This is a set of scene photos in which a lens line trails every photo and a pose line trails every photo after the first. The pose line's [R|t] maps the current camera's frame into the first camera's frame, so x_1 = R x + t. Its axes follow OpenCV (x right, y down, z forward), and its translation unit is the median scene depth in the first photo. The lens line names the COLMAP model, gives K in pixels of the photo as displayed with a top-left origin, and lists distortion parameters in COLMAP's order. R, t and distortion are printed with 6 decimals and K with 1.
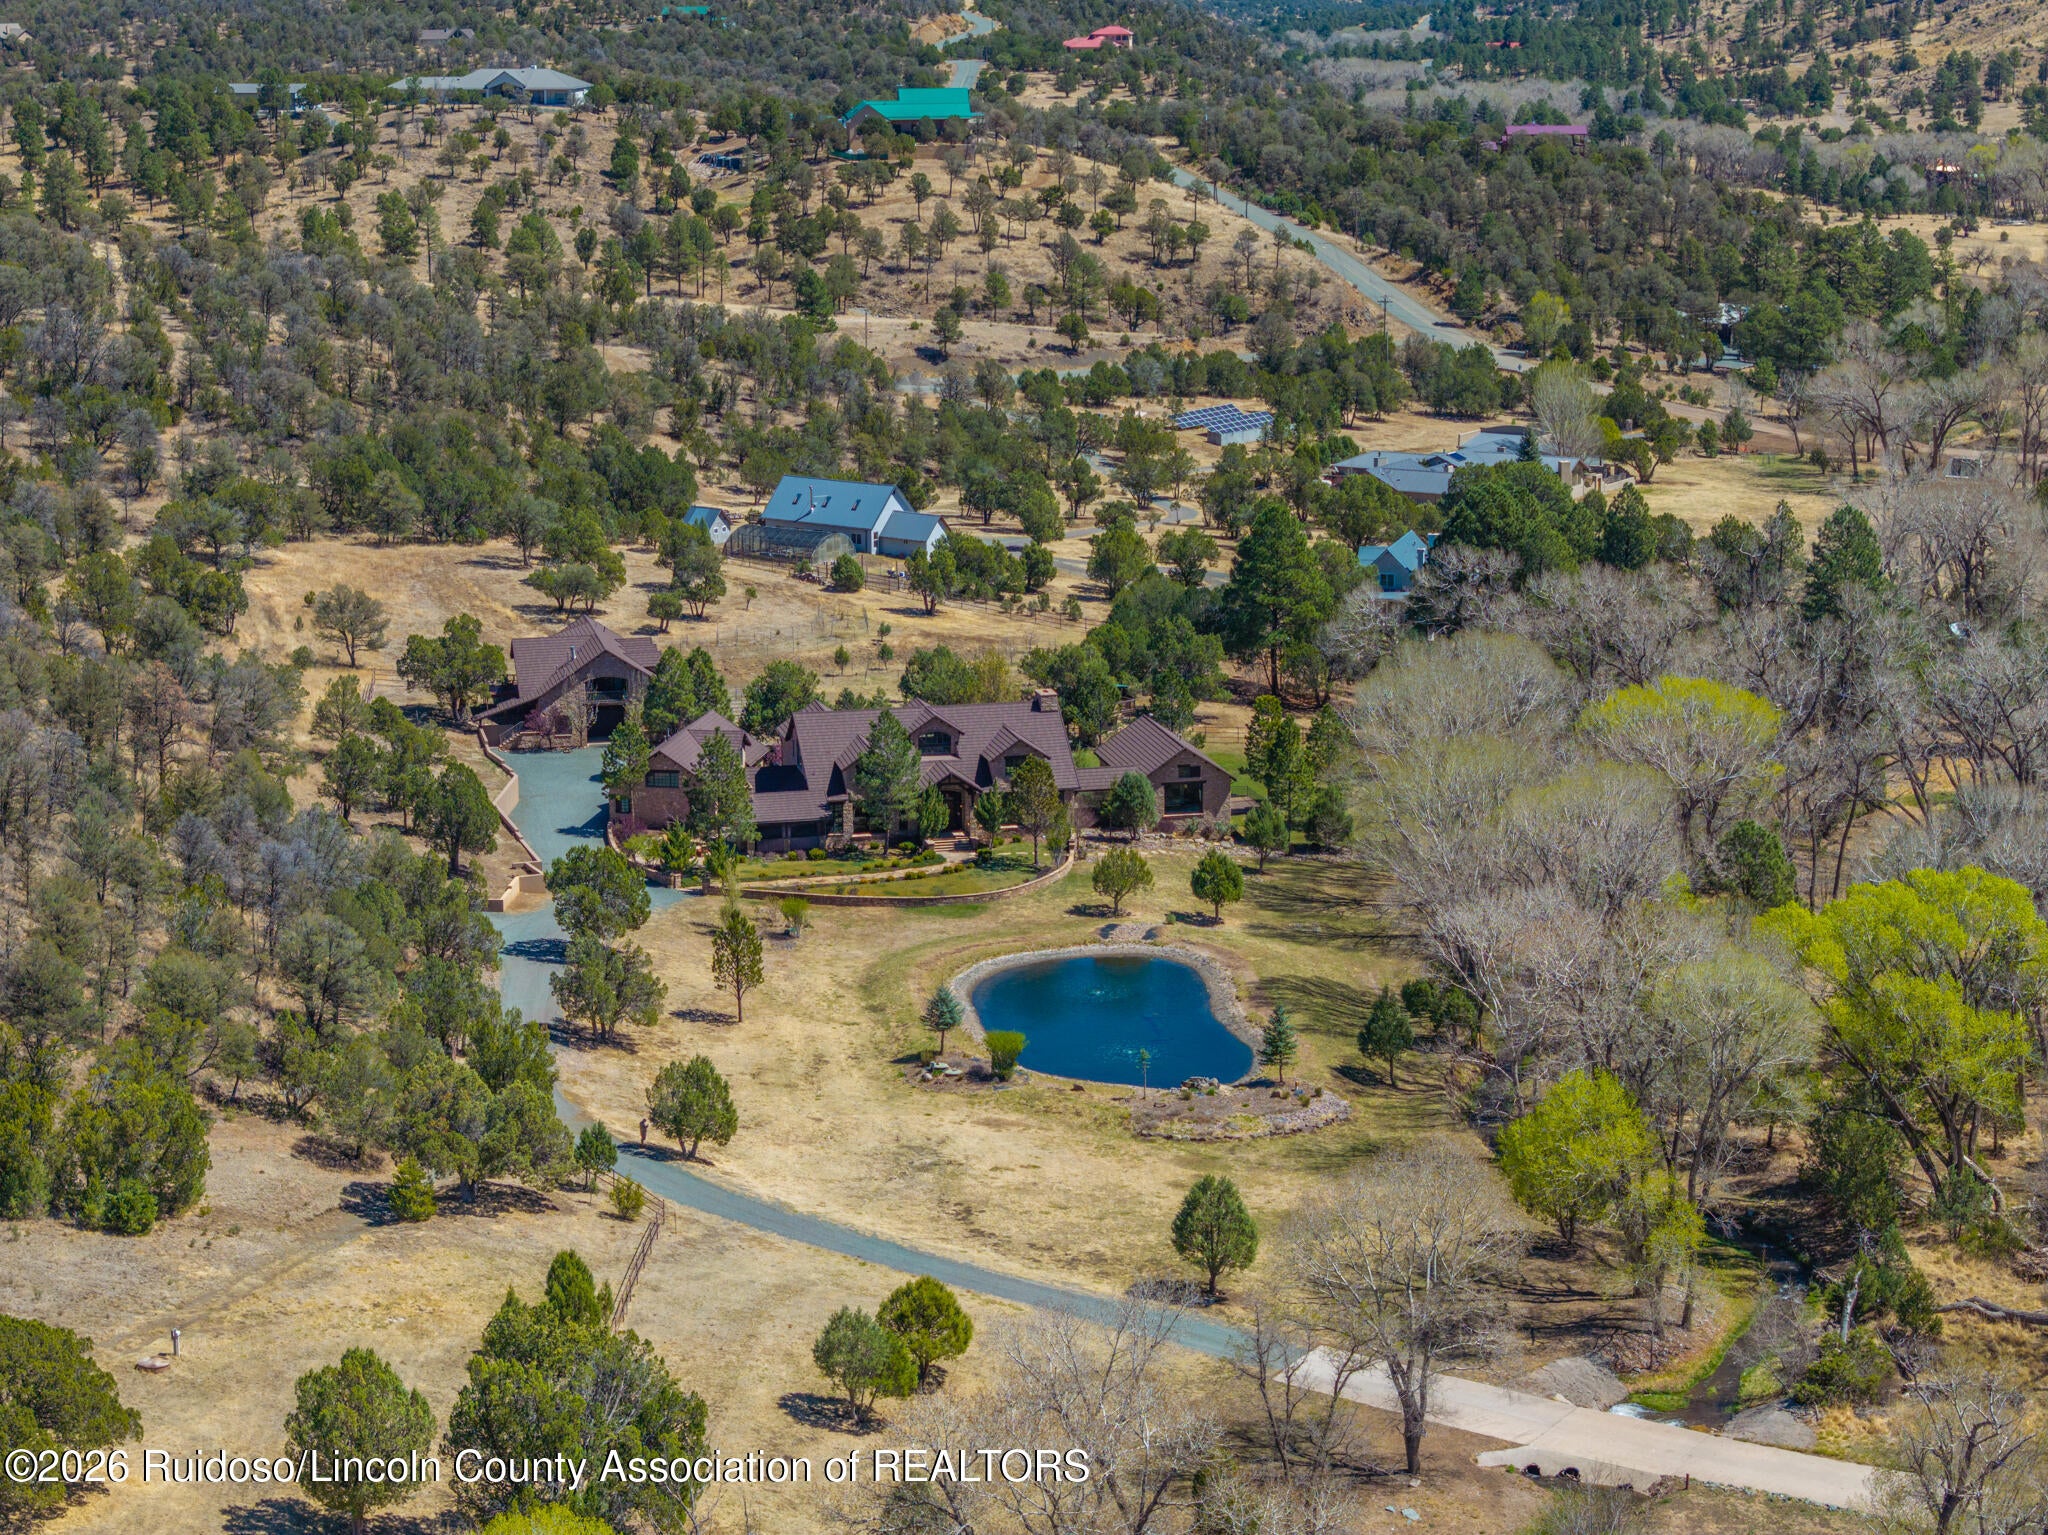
lens RADIAL K [[4168.8, 0, 1024.0], [0, 4168.8, 767.5], [0, 0, 1]] dist [-0.161323, 1.047701]
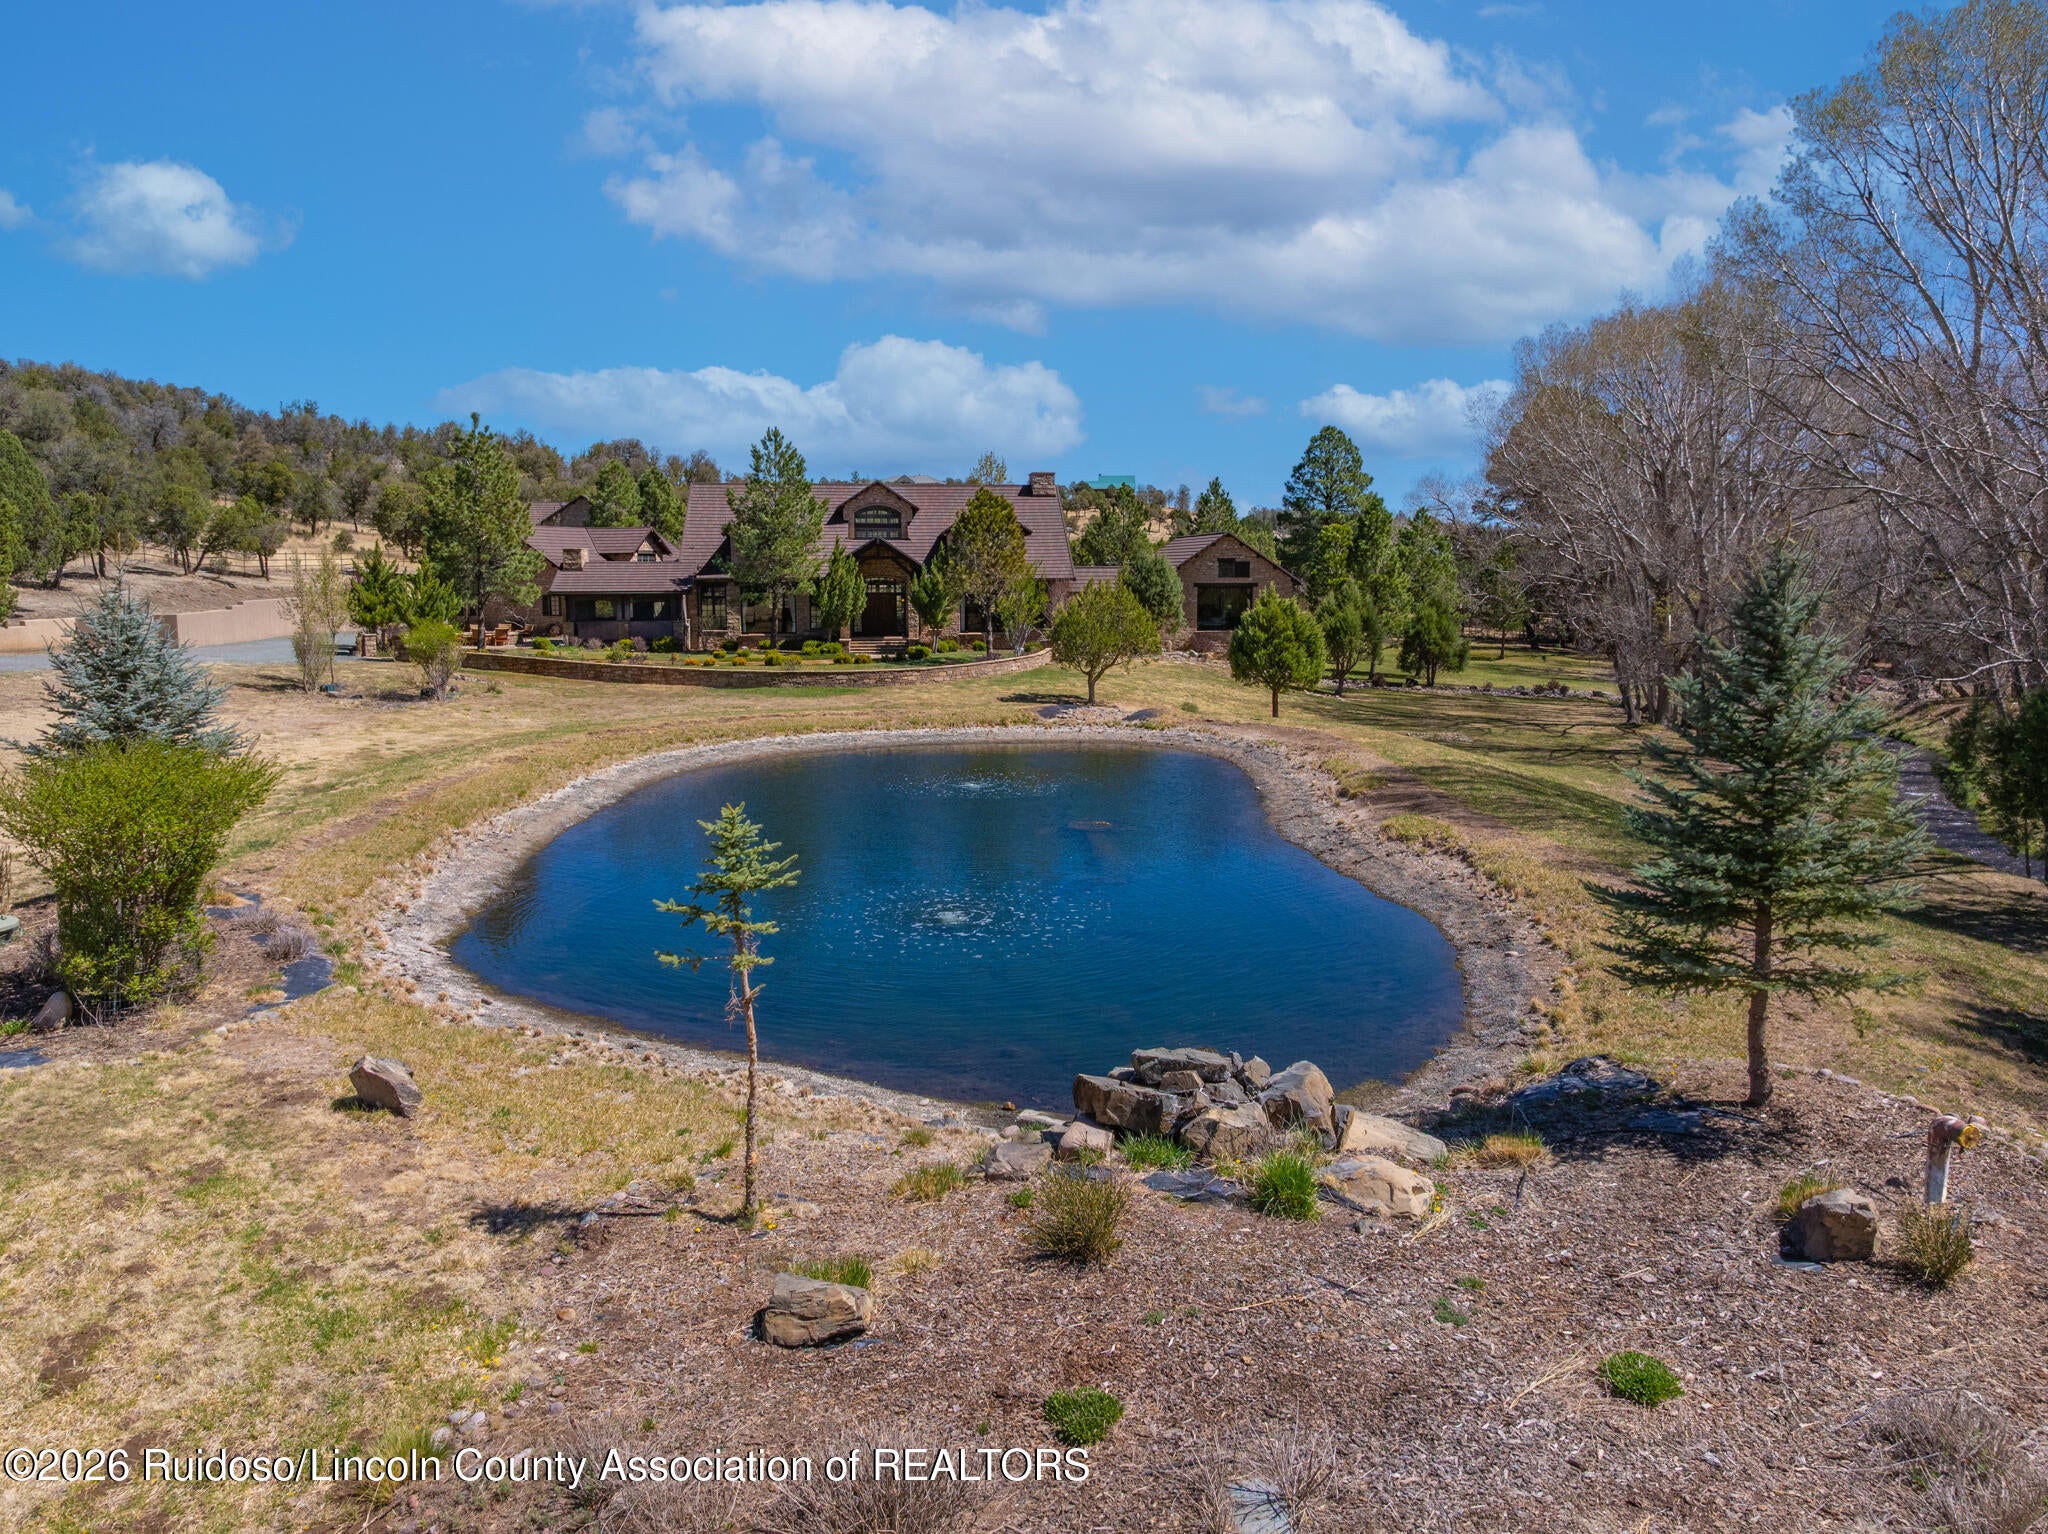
lens RADIAL K [[1488.9, 0, 1024.0], [0, 1488.9, 767.0], [0, 0, 1]] dist [-0.030926, 0.001941]
pose [[0.993694, 0.022445, -0.109861, 0.016005], [-0.030571, 0.996874, -0.072848, 0.026403], [0.107883, 0.075747, 0.991274, 0.365858]]
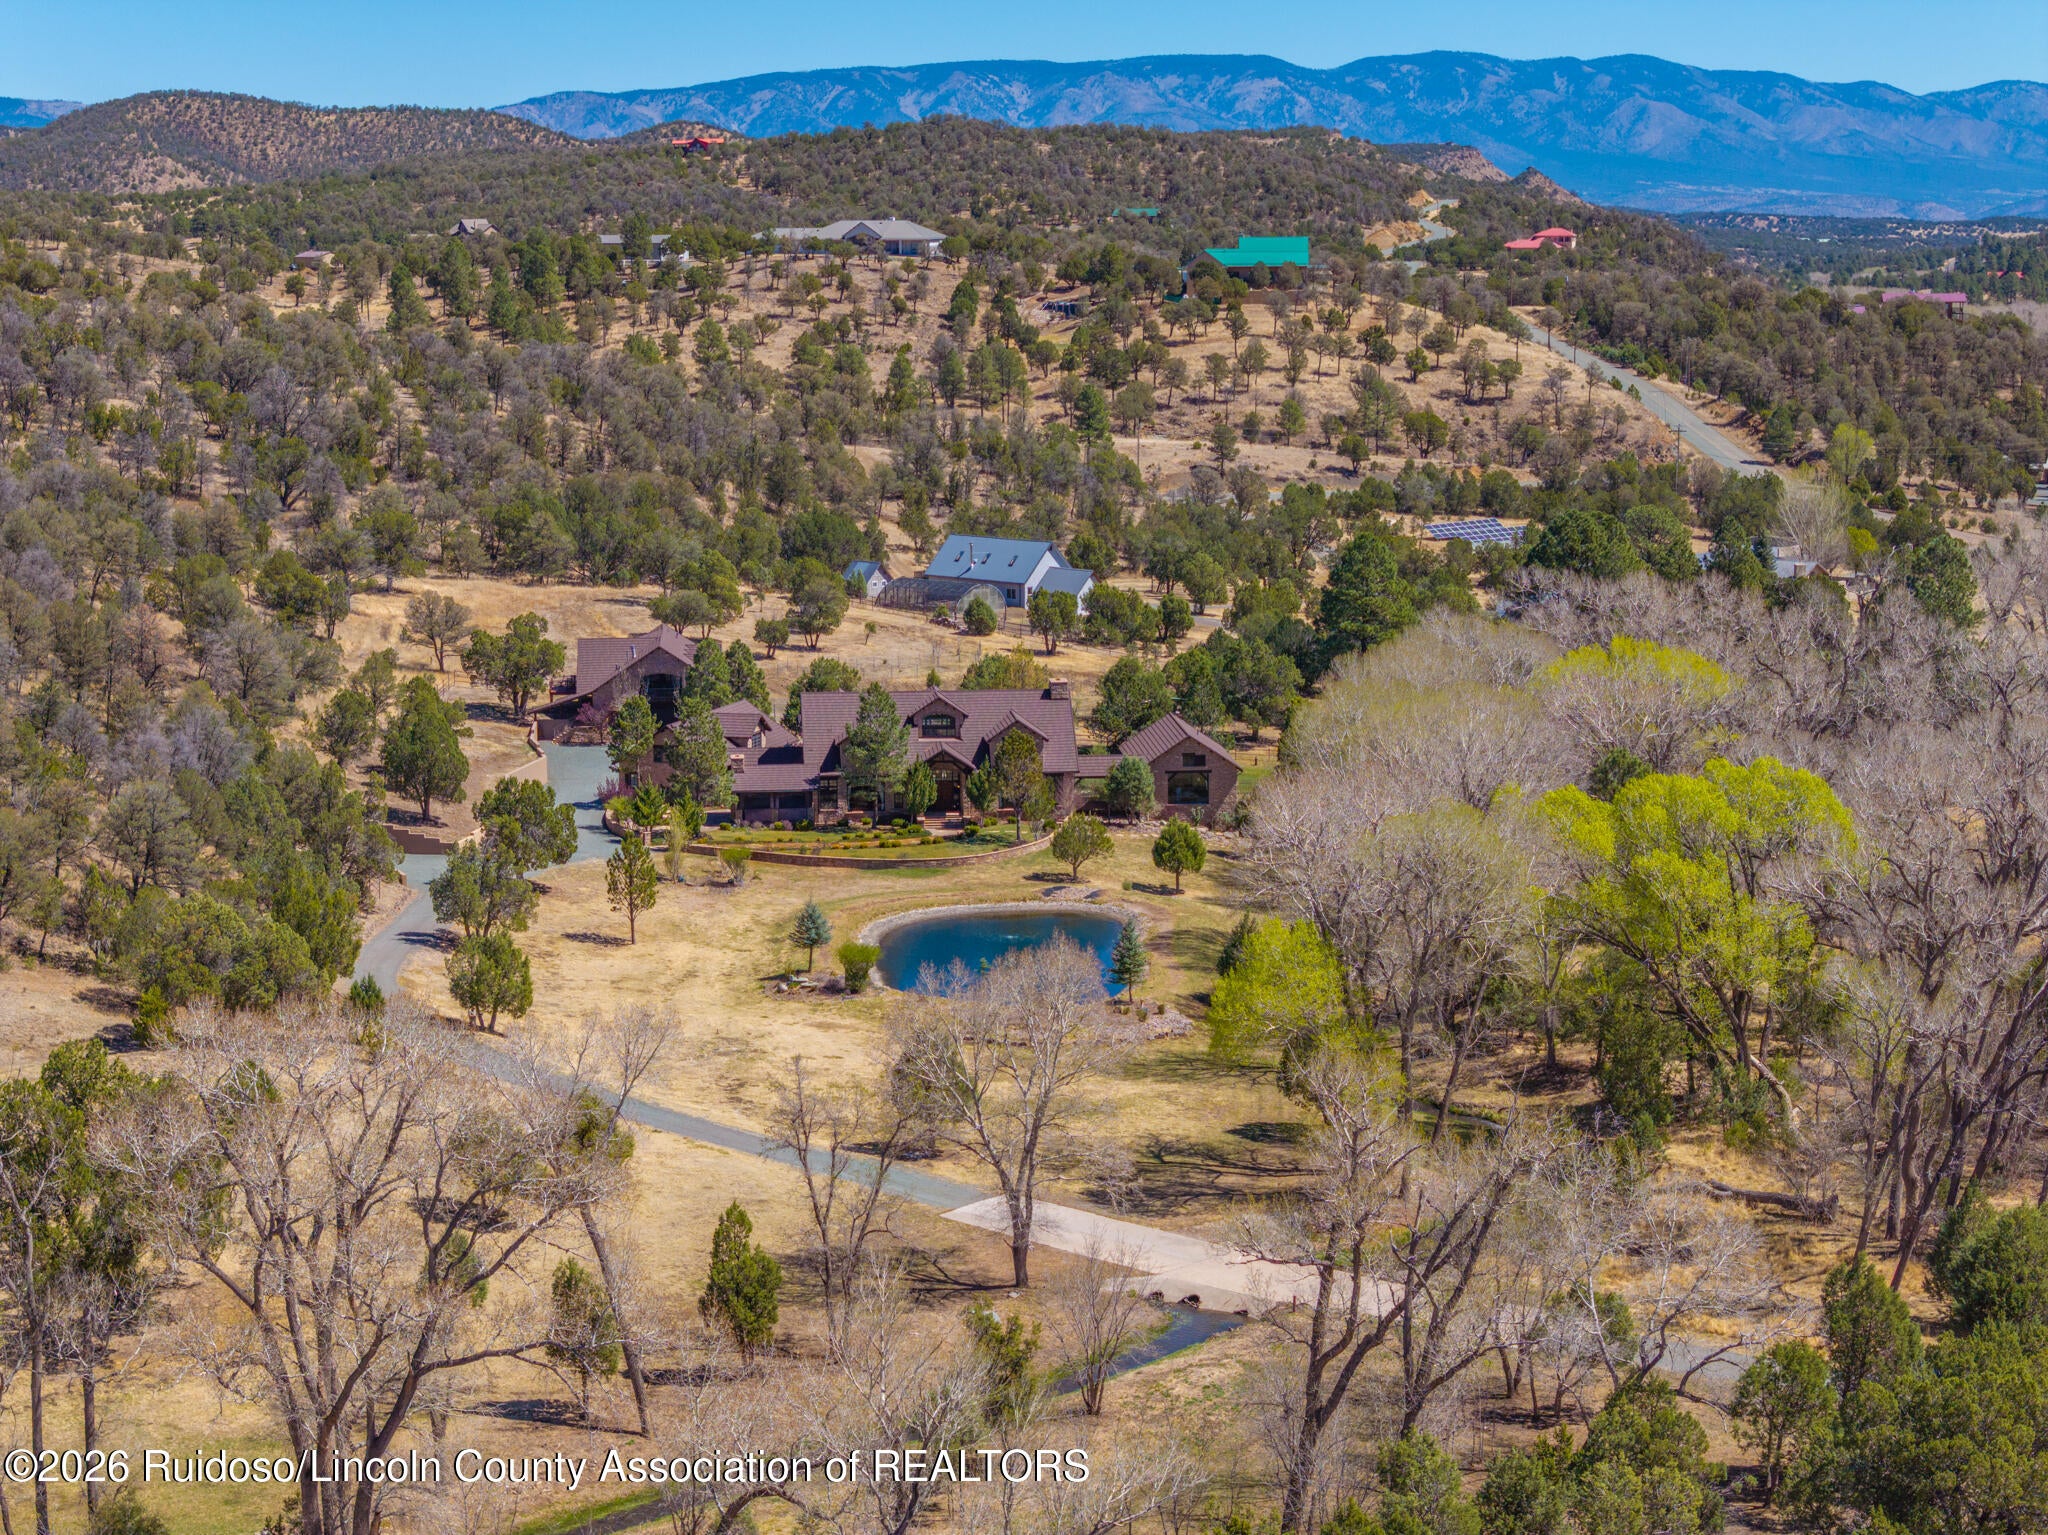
lens RADIAL K [[4168.8, 0, 1024.0], [0, 4168.8, 767.5], [0, 0, 1]] dist [-0.161323, 1.047701]
pose [[0.990542, 0.021426, -0.135526, 0.065471], [-0.029952, 0.997677, -0.061189, 0.031505], [0.133901, 0.064670, 0.988882, 0.007666]]
